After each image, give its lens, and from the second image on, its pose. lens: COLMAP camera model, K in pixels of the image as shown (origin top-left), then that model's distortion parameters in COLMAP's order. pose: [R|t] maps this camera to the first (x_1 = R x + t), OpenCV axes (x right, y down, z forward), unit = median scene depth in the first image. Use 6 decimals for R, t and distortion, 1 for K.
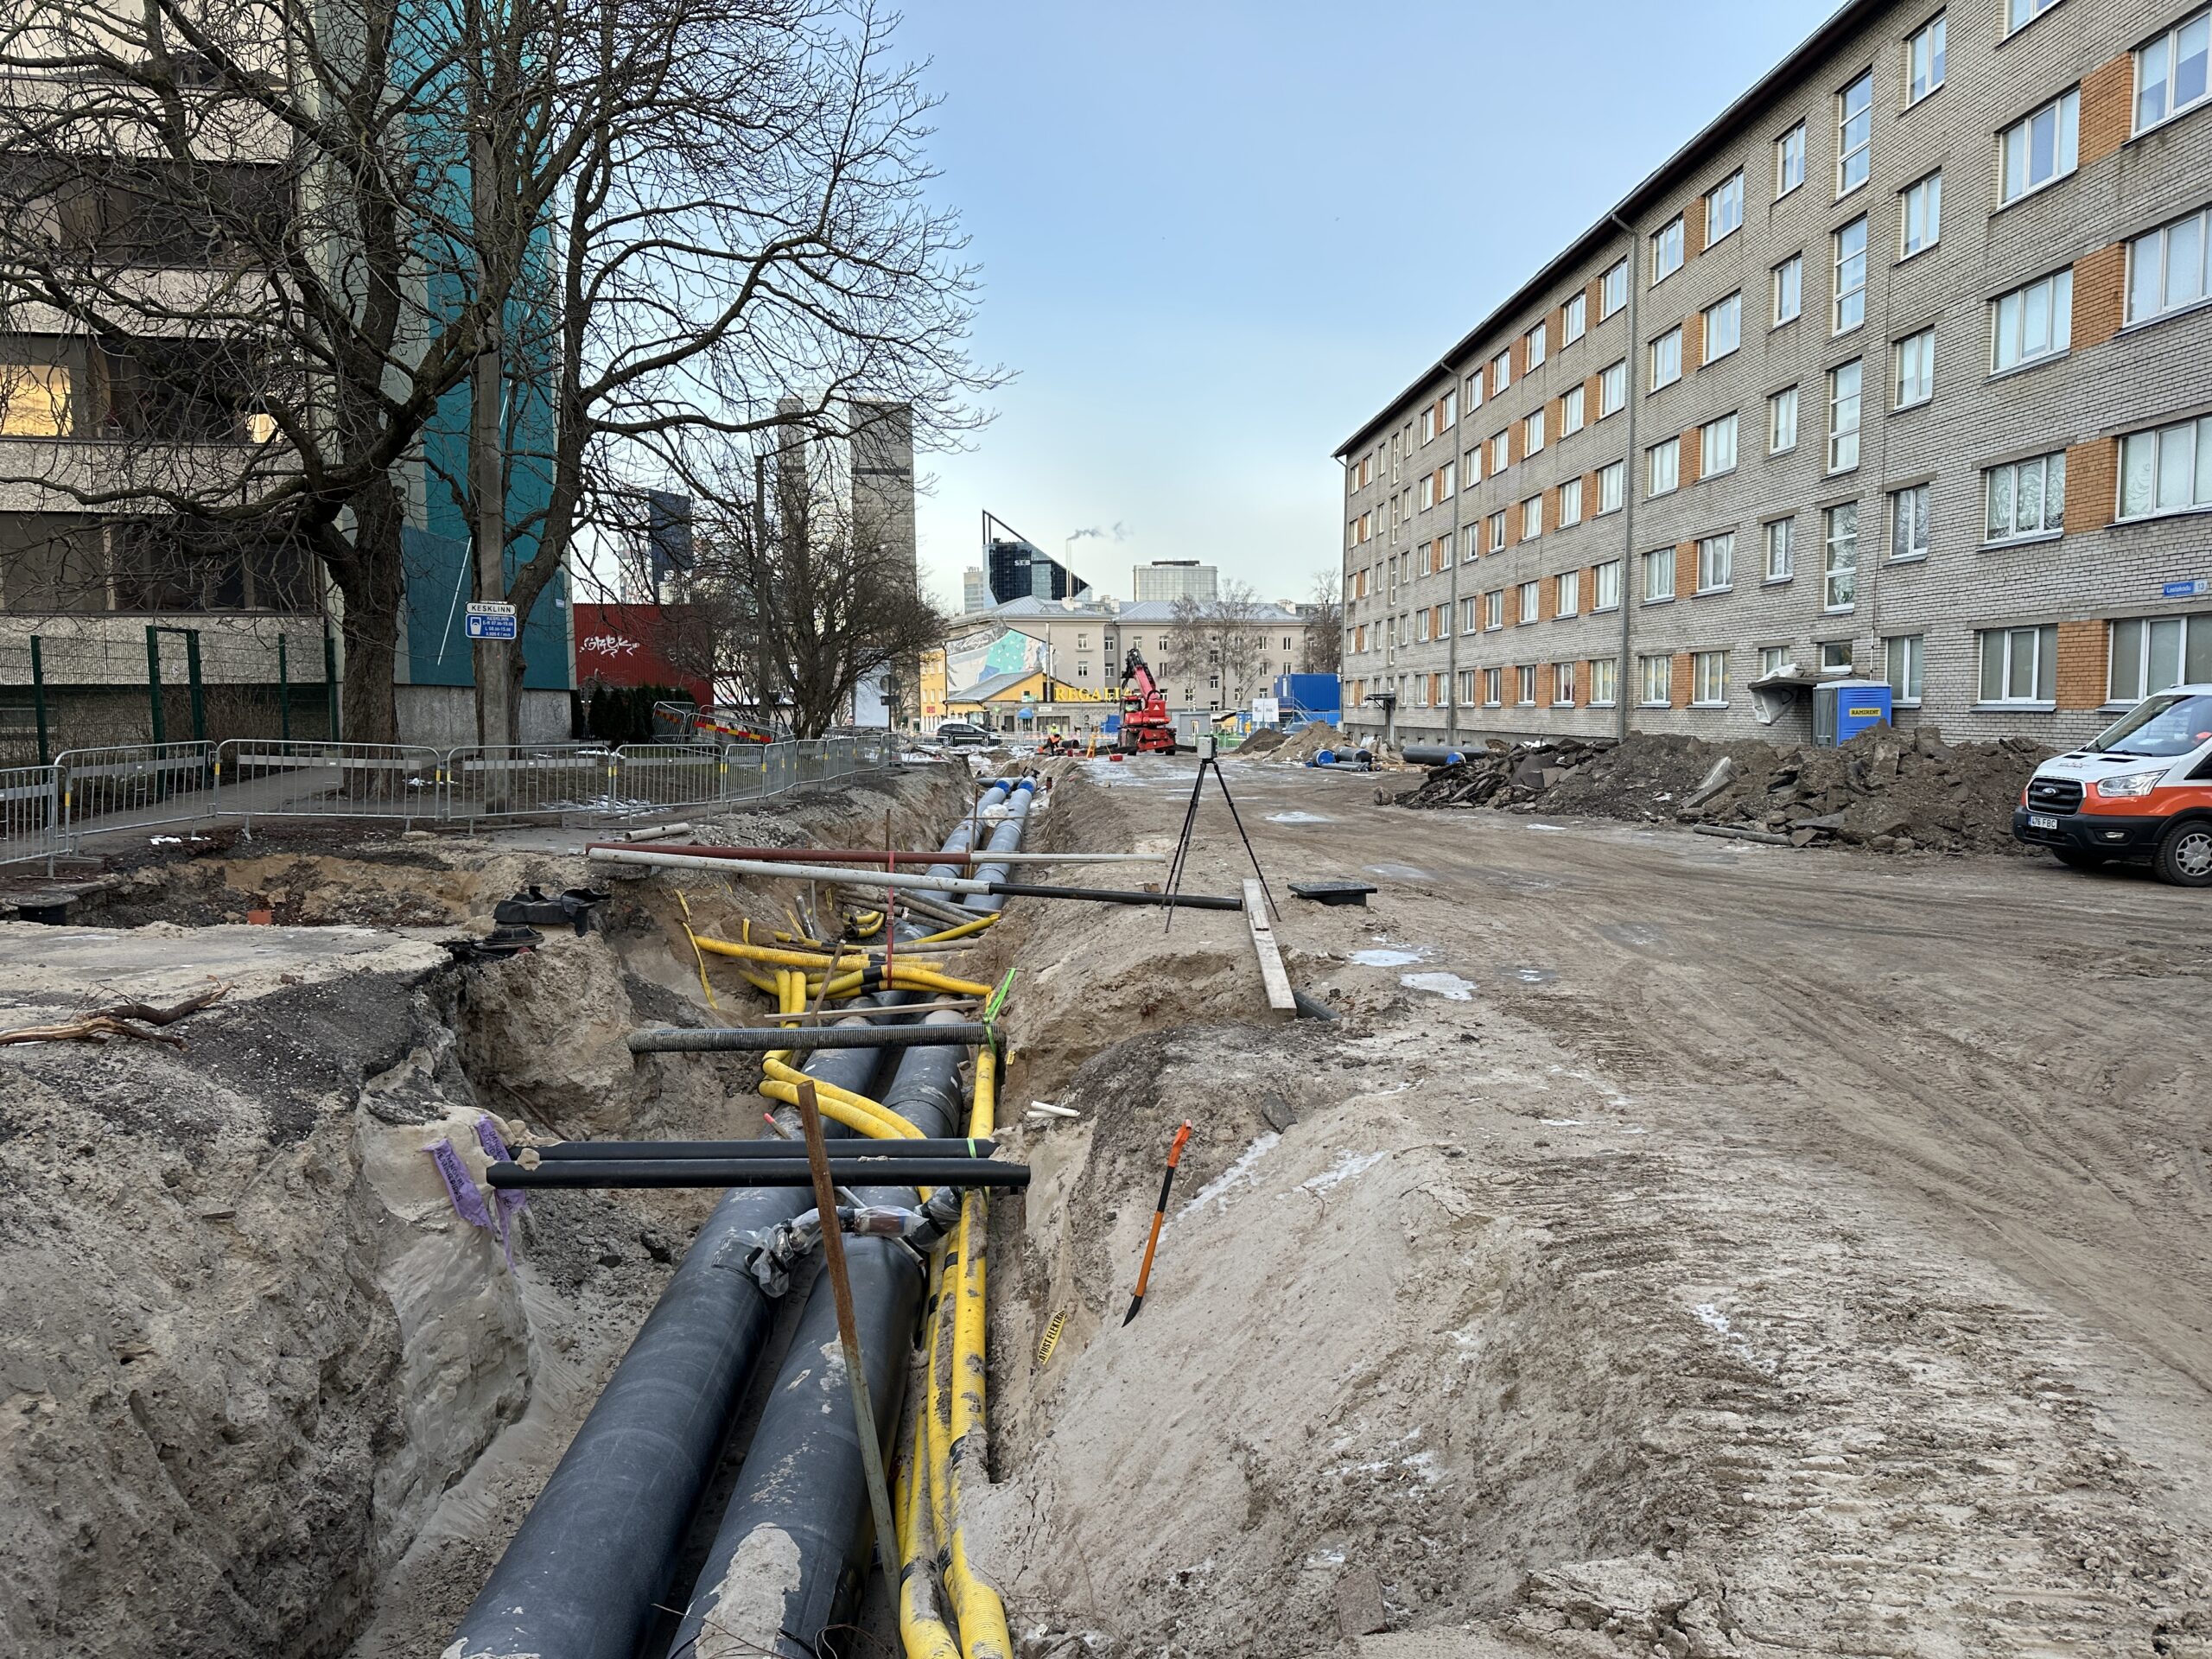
lens RADIAL K [[1533.7, 0, 1067.6], [0, 1533.7, 797.0], [0, 0, 1]] dist [0.112273, -0.221836]
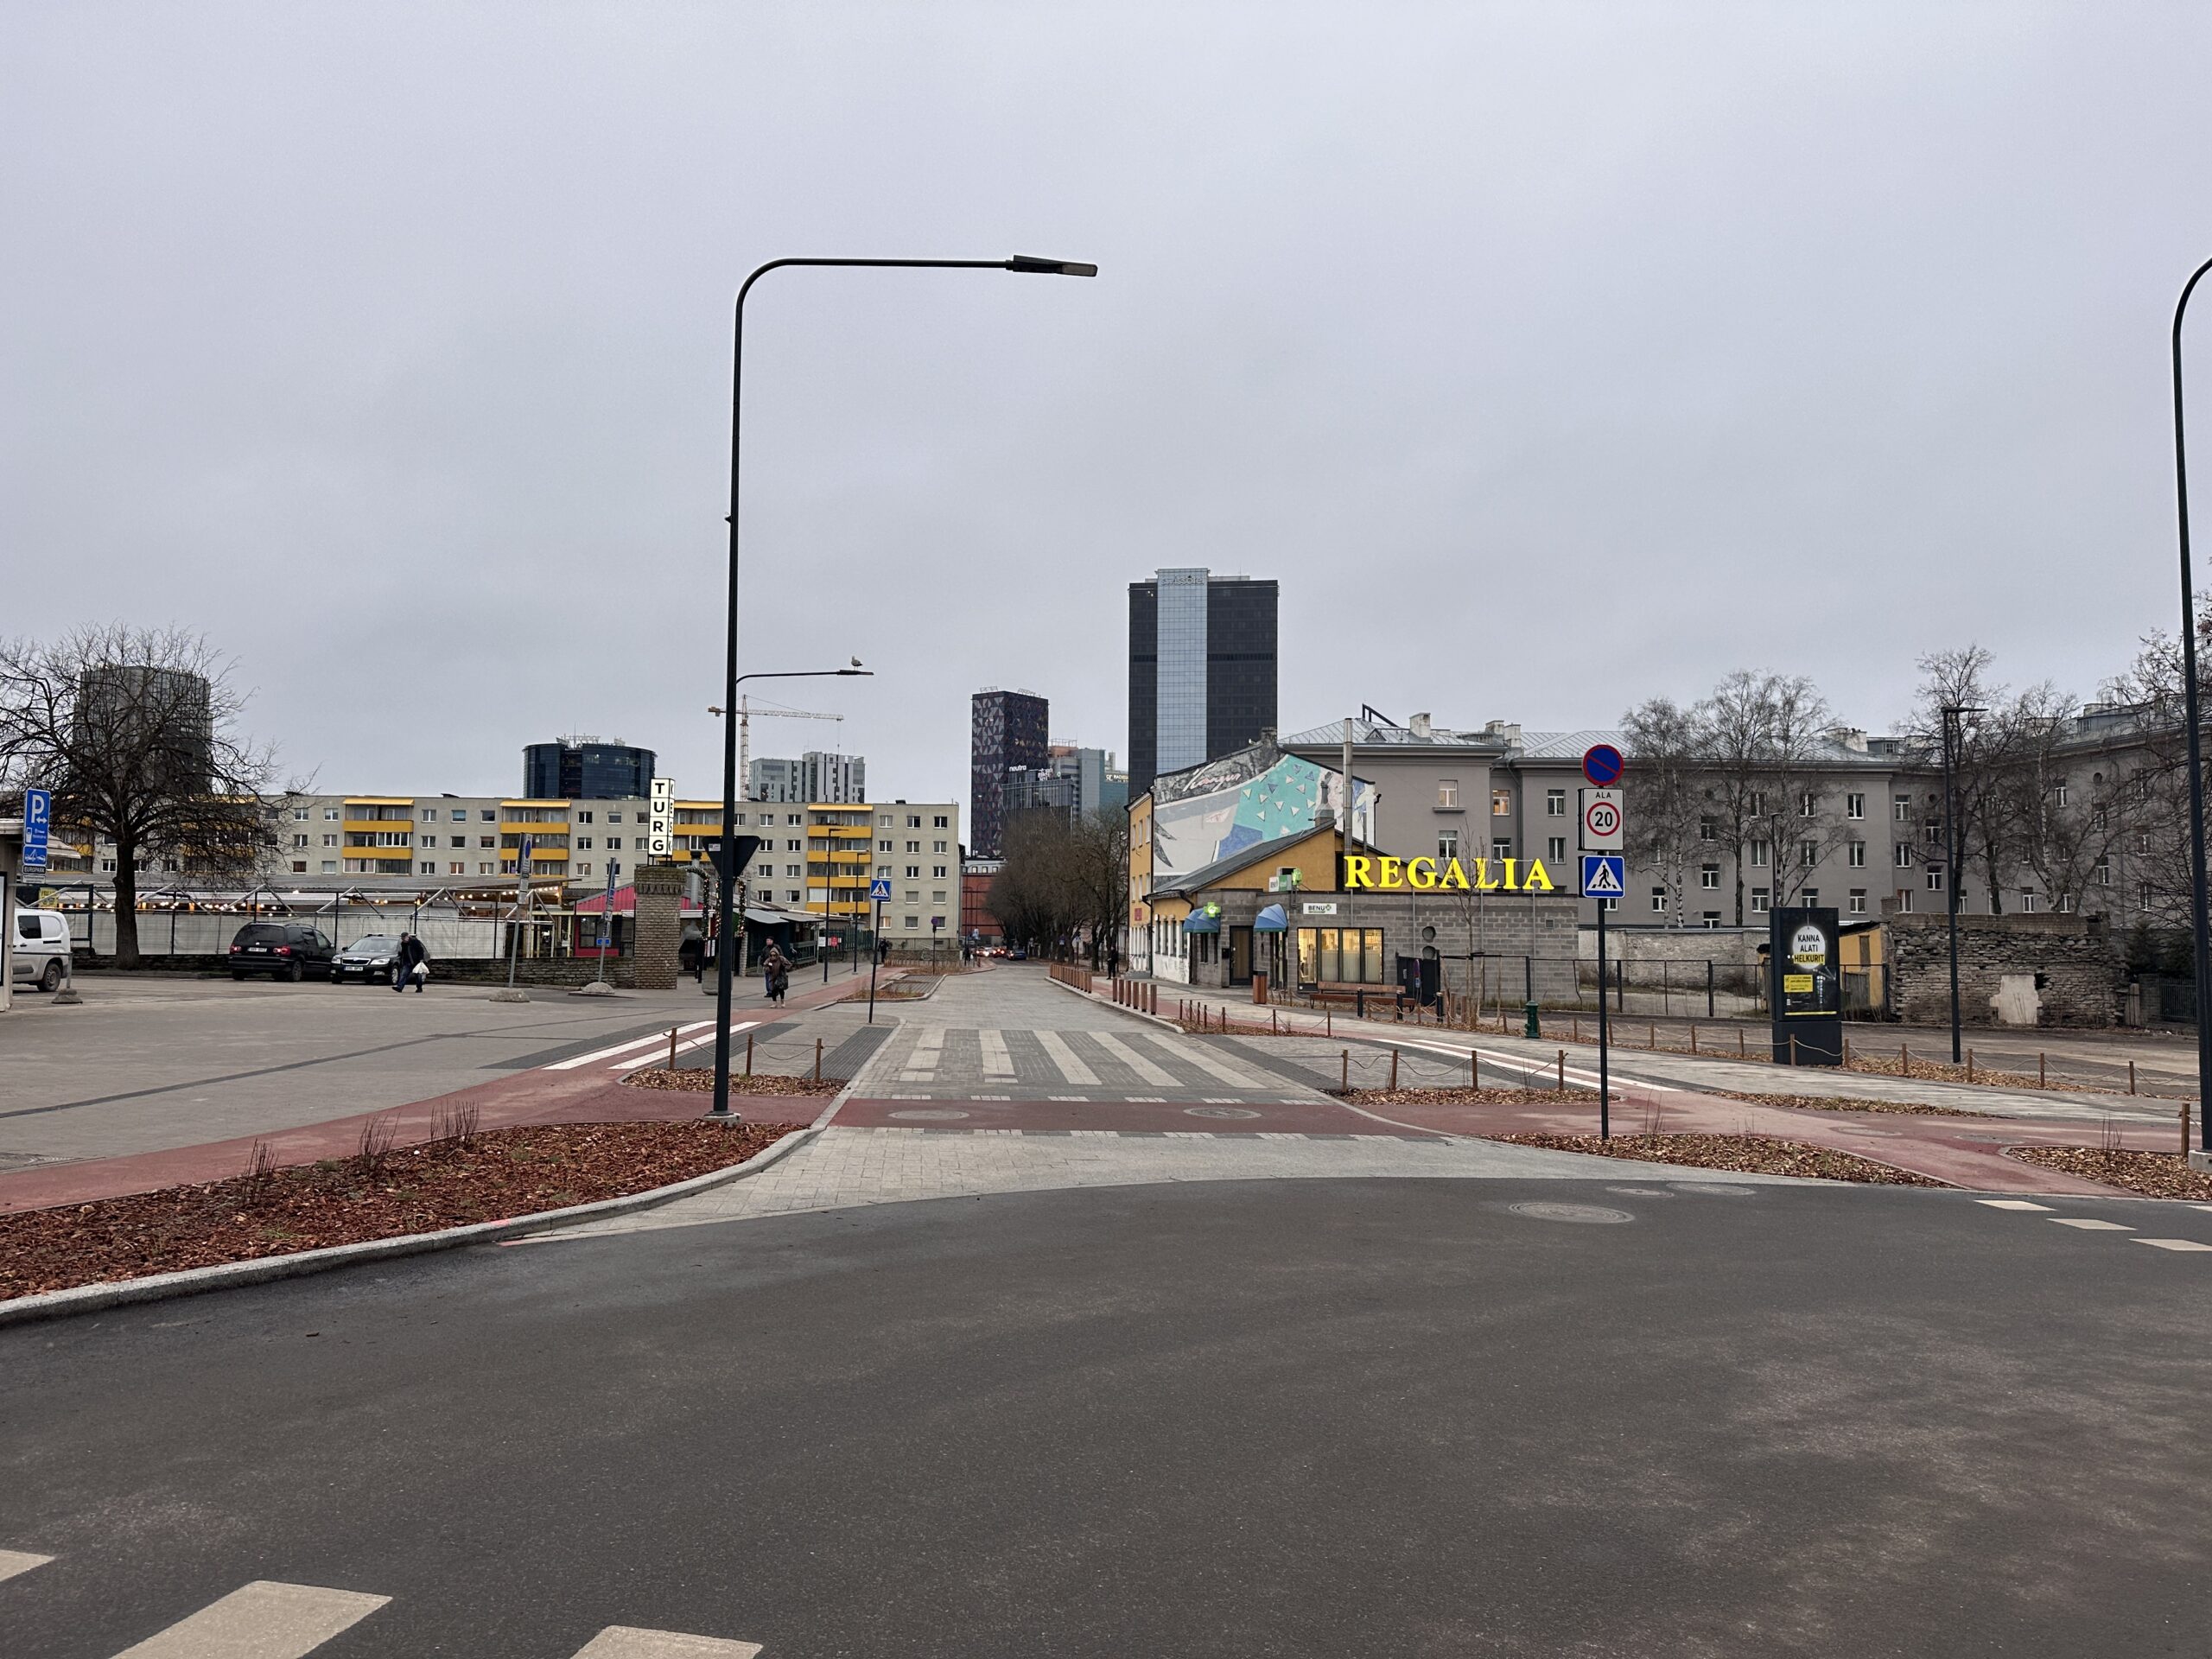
lens RADIAL K [[1533.7, 0, 1067.6], [0, 1533.7, 797.0], [0, 0, 1]] dist [0.112273, -0.221836]
pose [[0.966963, -0.027328, -0.253448, 0.005699], [-0.009071, 0.989919, -0.141346, -0.008667], [0.254756, 0.138976, 0.956967, 0.159179]]
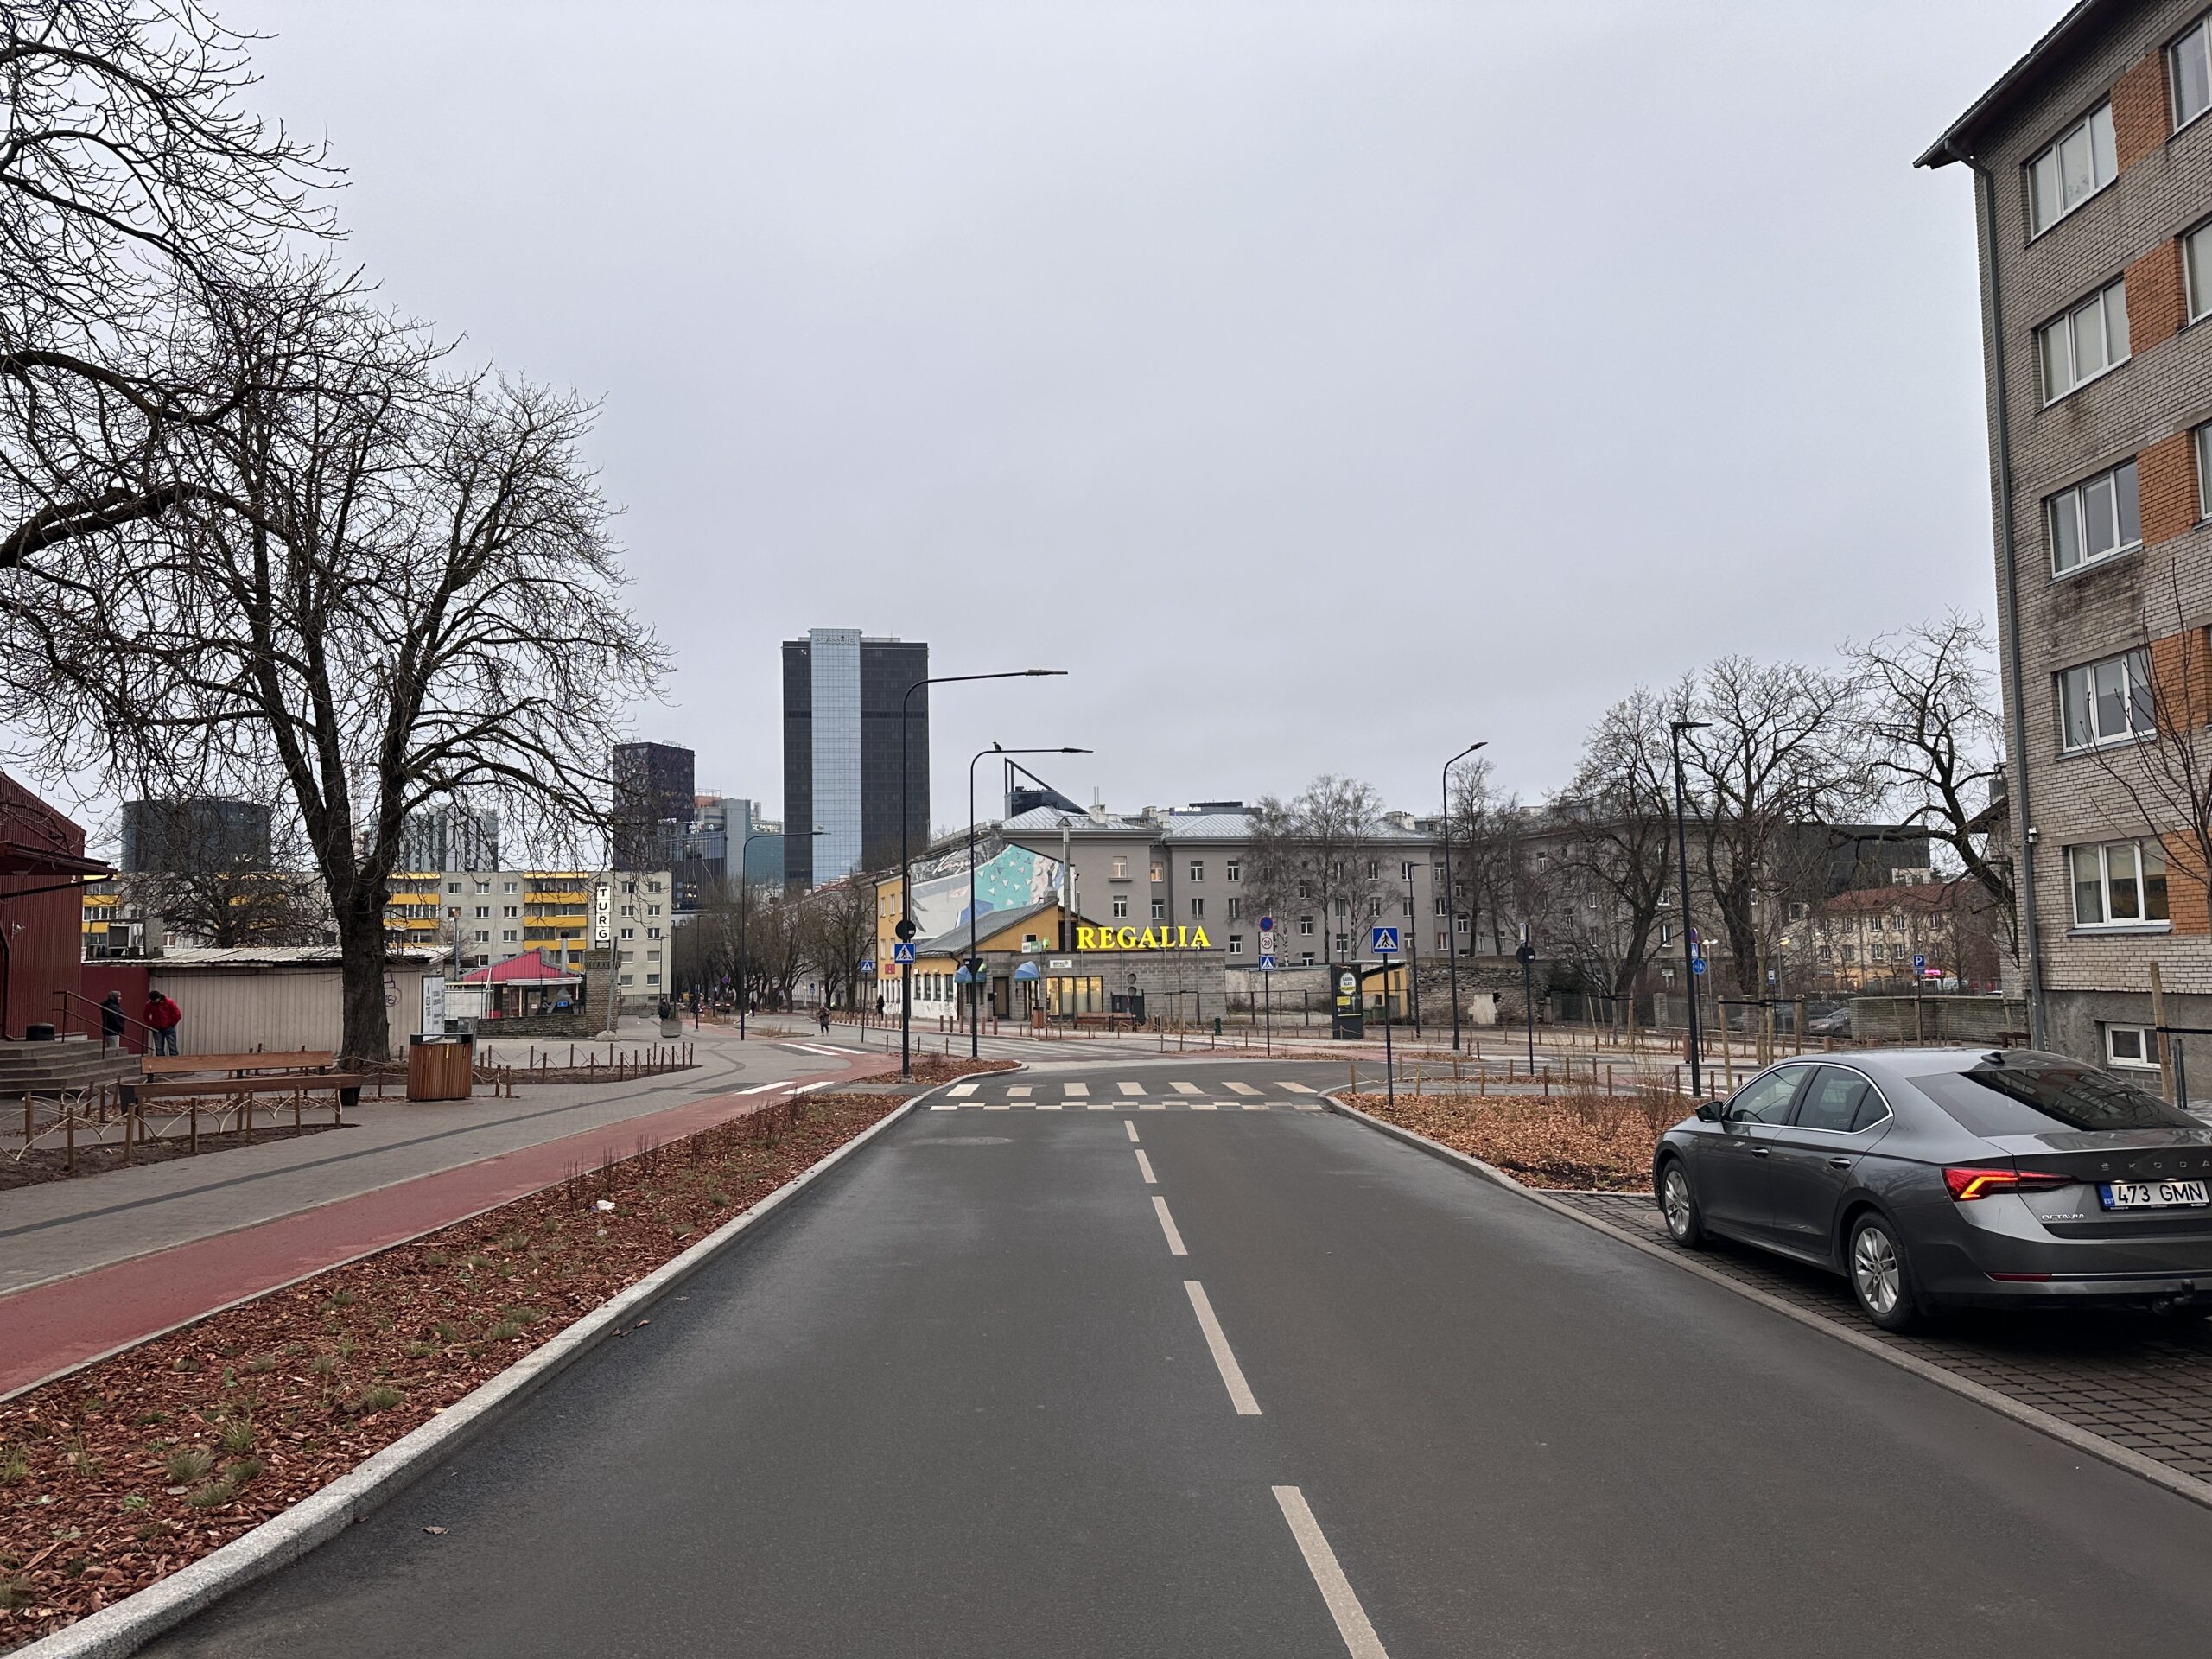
lens RADIAL K [[1533.7, 0, 1067.6], [0, 1533.7, 797.0], [0, 0, 1]] dist [0.112273, -0.221836]
pose [[0.999105, -0.038360, -0.017805, -0.000631], [0.034873, 0.985463, -0.166273, -0.006921], [0.023924, 0.165503, 0.985919, 0.108658]]
